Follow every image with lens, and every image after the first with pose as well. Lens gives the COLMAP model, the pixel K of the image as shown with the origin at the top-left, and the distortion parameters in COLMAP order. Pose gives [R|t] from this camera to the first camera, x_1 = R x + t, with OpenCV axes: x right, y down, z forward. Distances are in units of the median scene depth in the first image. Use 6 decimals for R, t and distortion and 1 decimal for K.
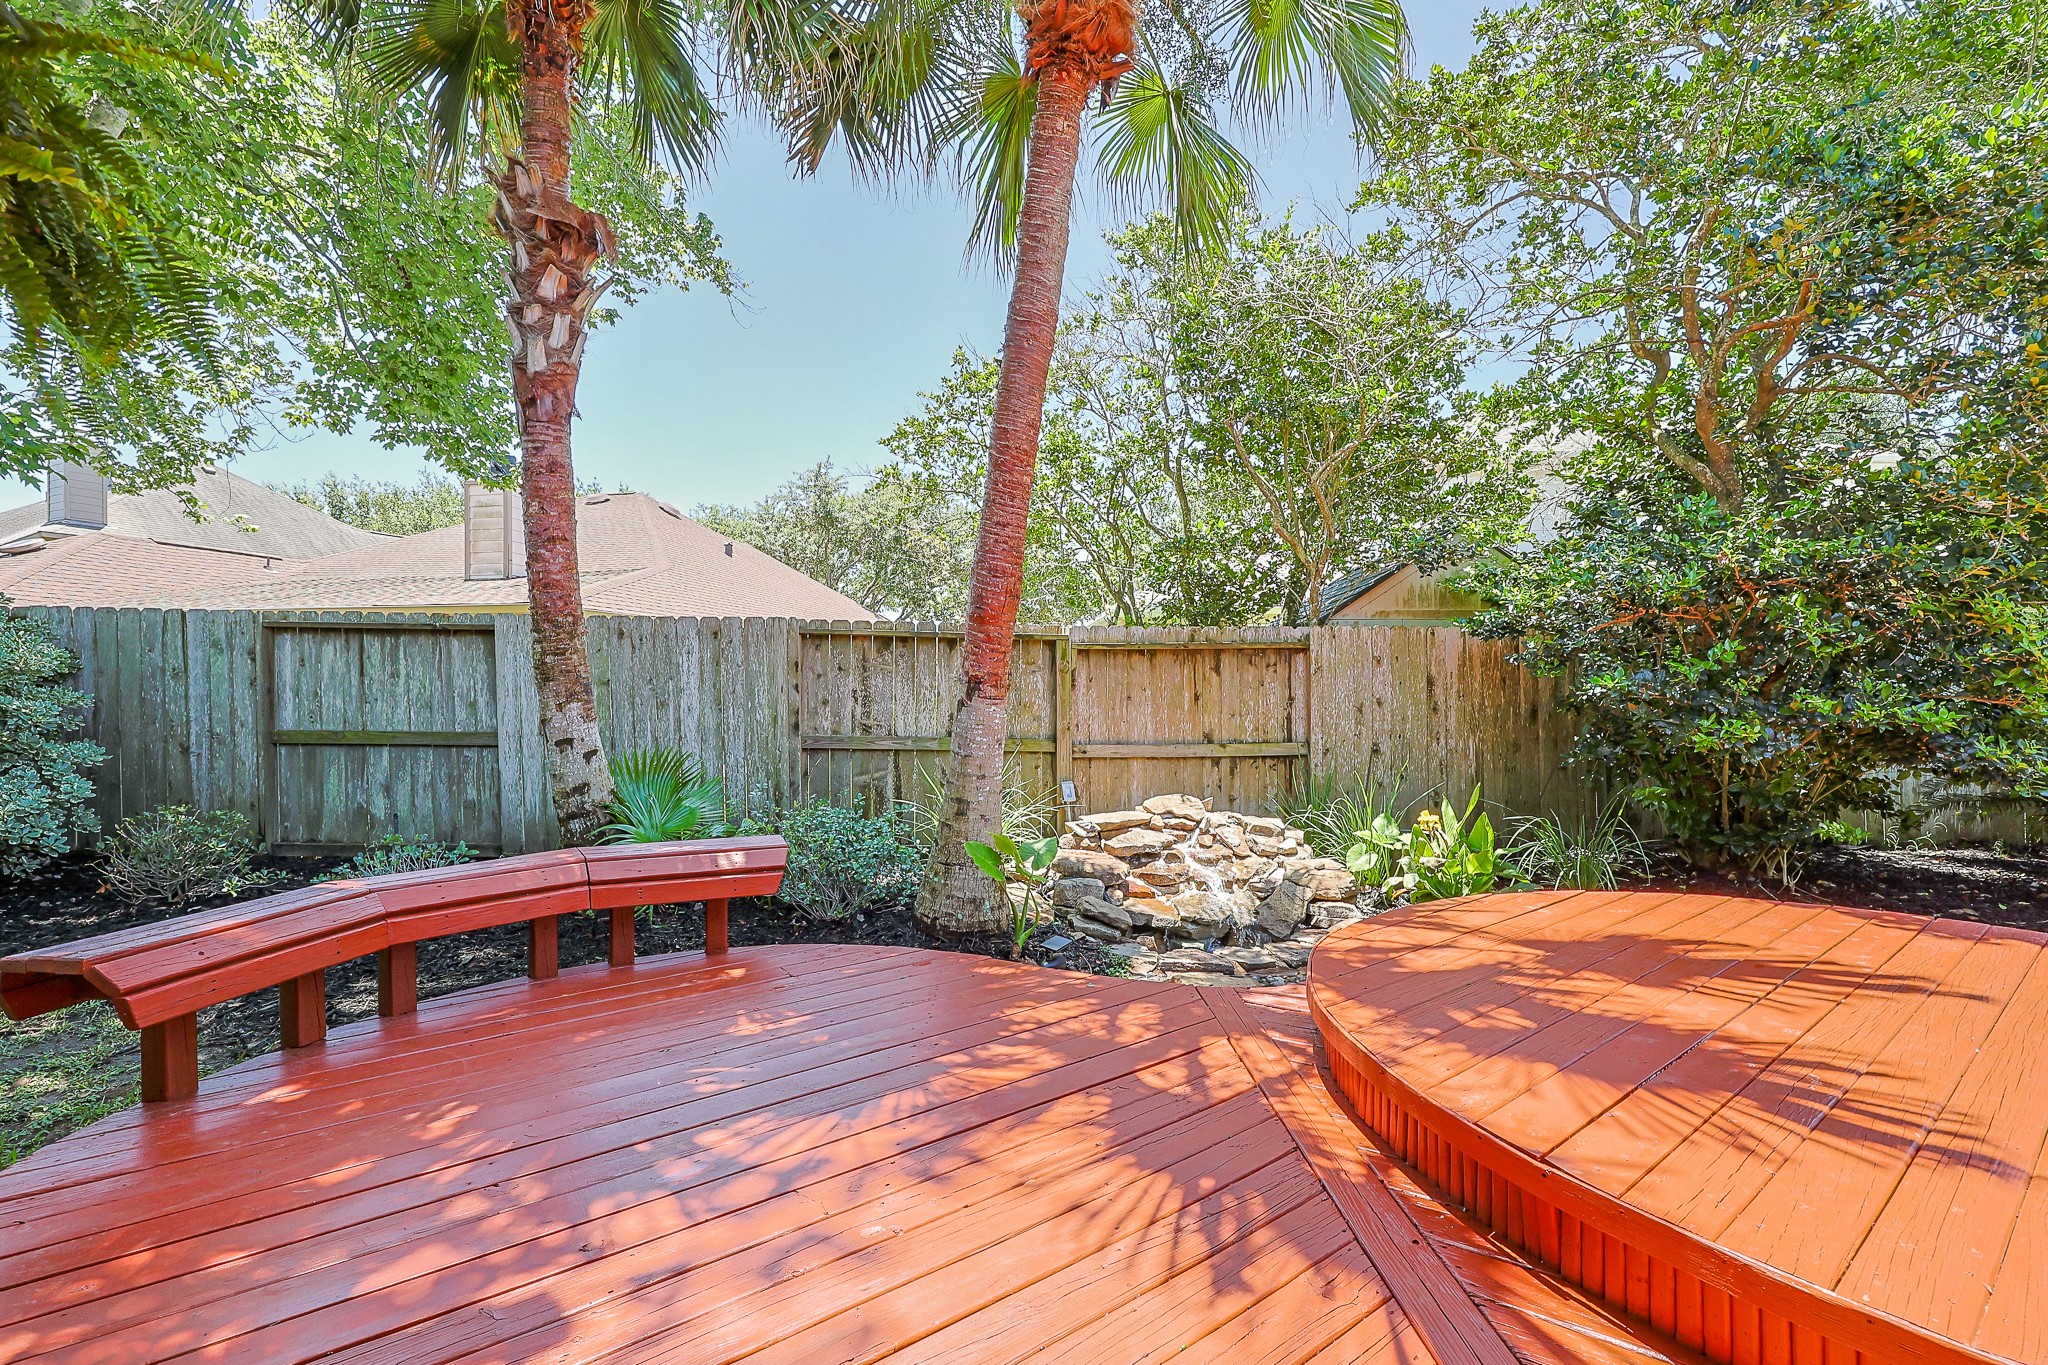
lens RADIAL K [[856.1, 0, 1010.2], [0, 856.1, 693.5], [0, 0, 1]] dist [-0.002259, 0.001578]
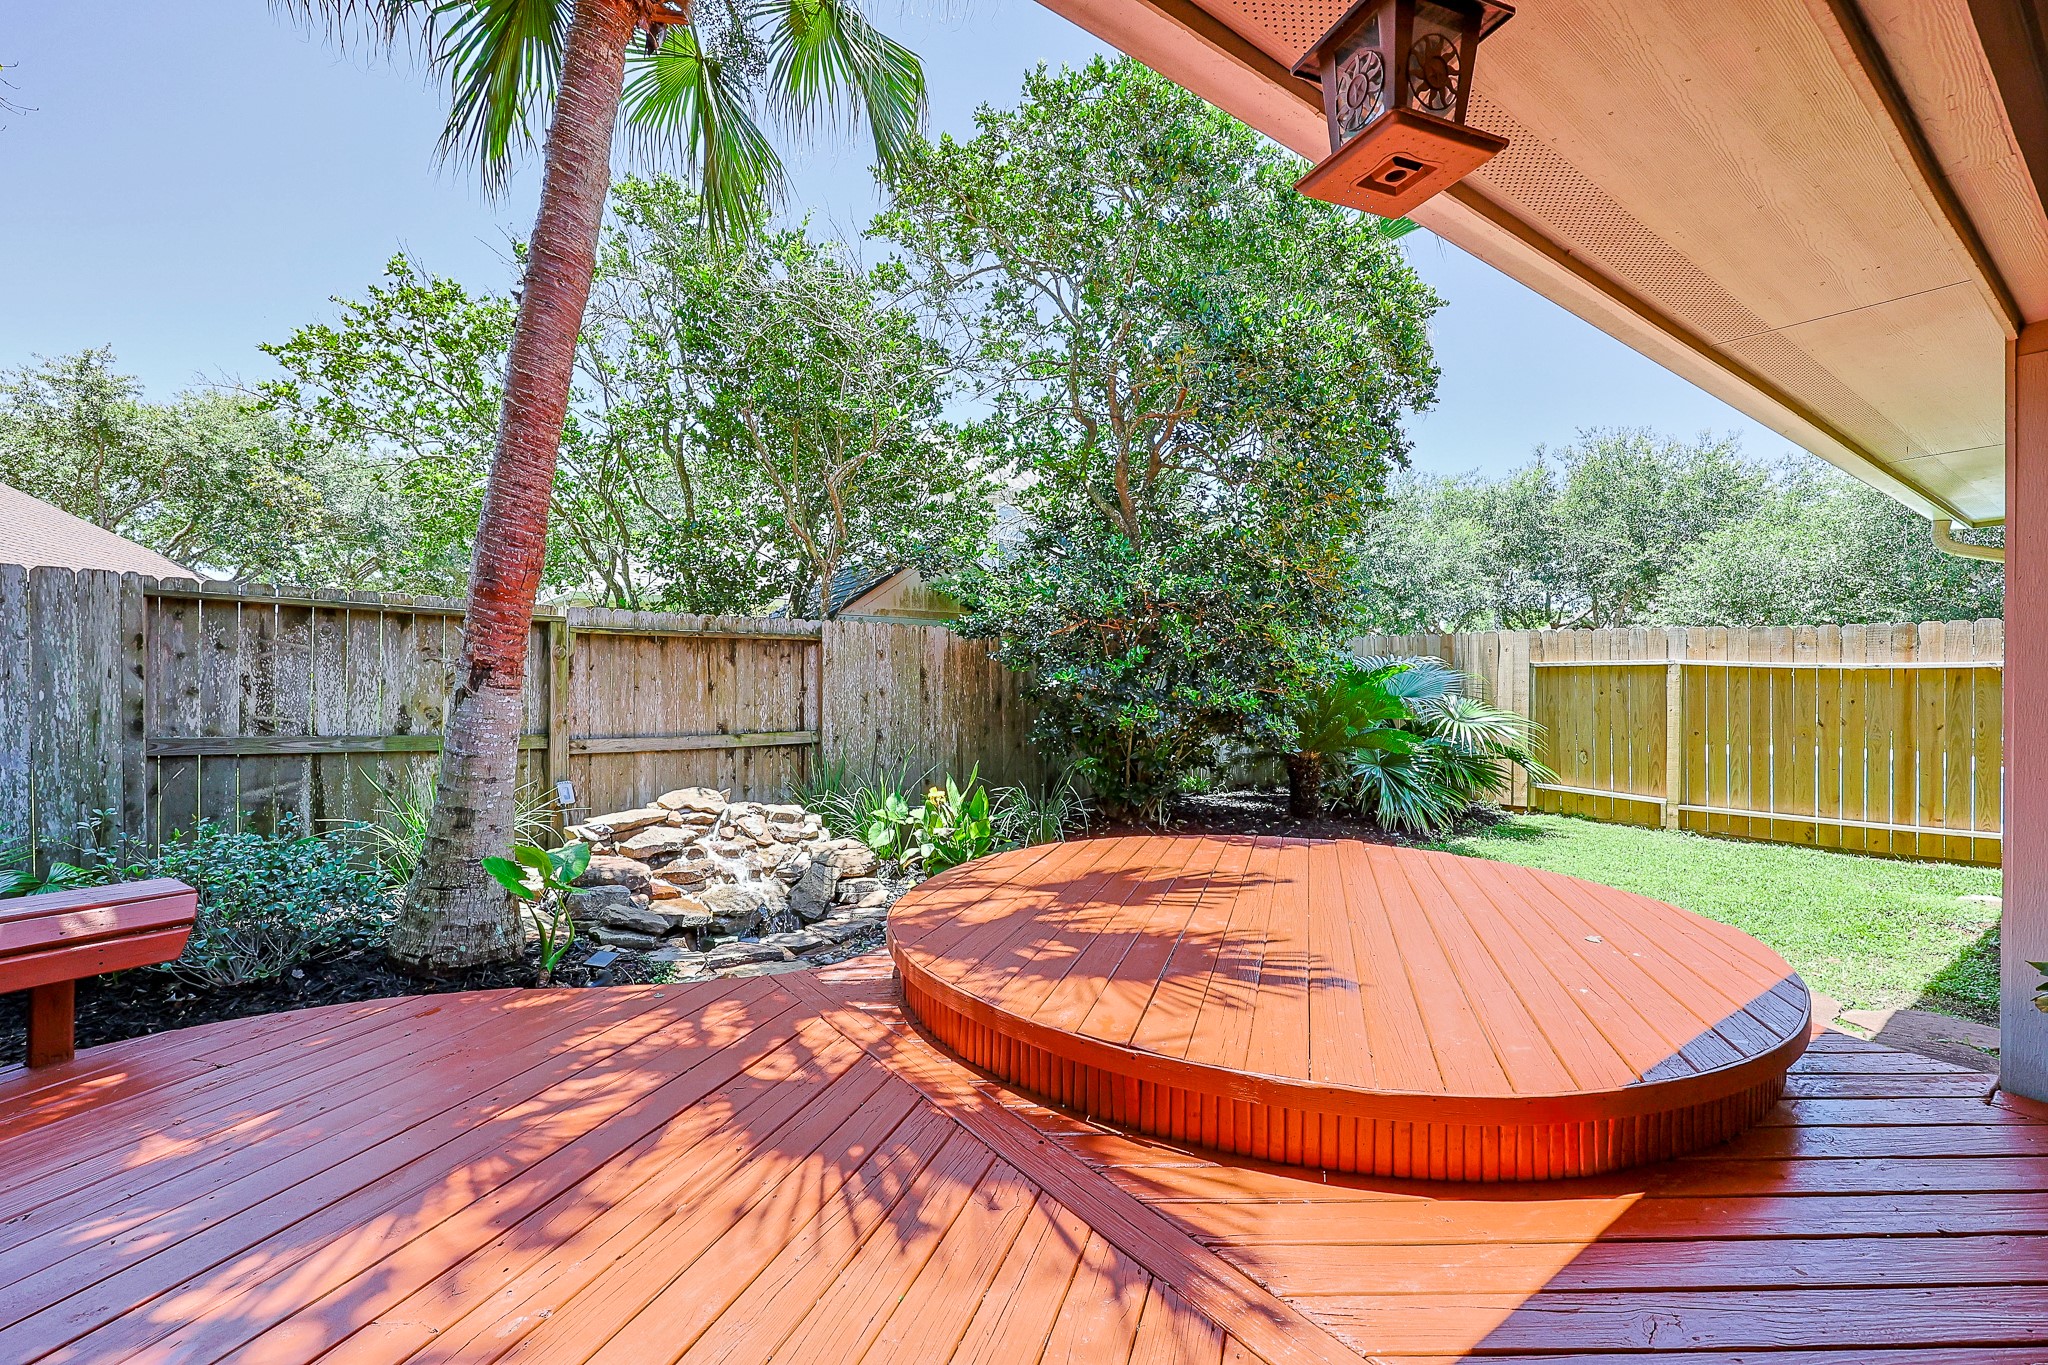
lens RADIAL K [[856.1, 0, 1004.7], [0, 856.1, 682.9], [0, 0, 1]] dist [-0.002259, 0.001578]
pose [[0.824000, 0.006486, 0.566553, -0.079707], [-0.005730, 0.999979, -0.003113, 0.001158], [-0.566561, -0.000681, 0.824019, 0.014112]]
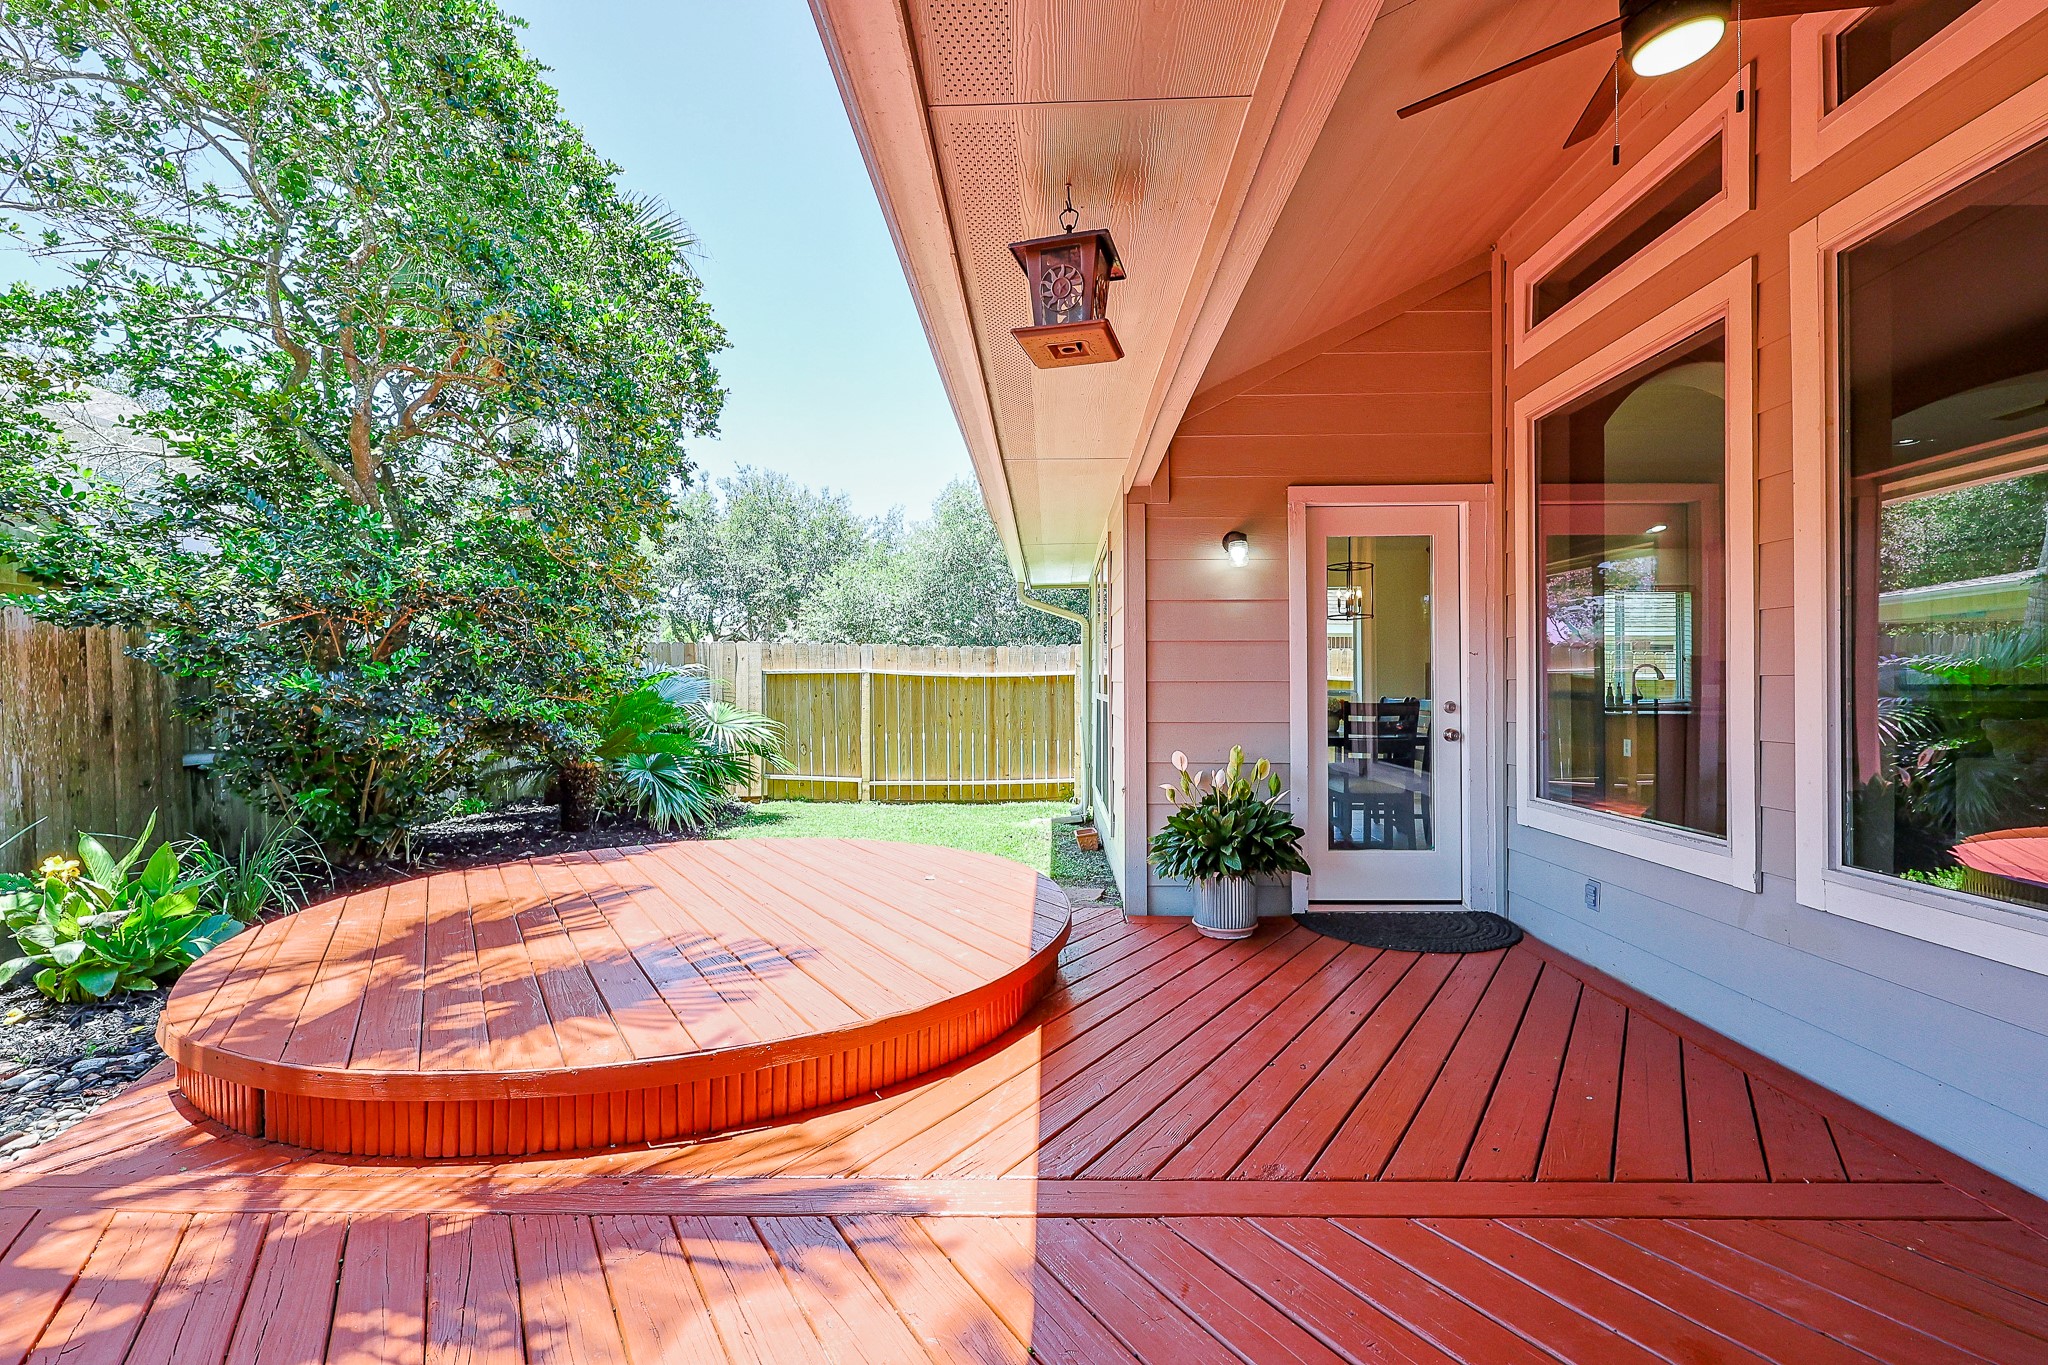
lens RADIAL K [[856.1, 0, 1018.3], [0, 856.1, 684.0], [0, 0, 1]] dist [-0.002259, 0.001578]
pose [[0.066659, 0.007430, 0.997748, -0.182750], [0.006372, 0.999949, -0.007872, -0.000065], [-0.997755, 0.006882, 0.066608, 0.124932]]
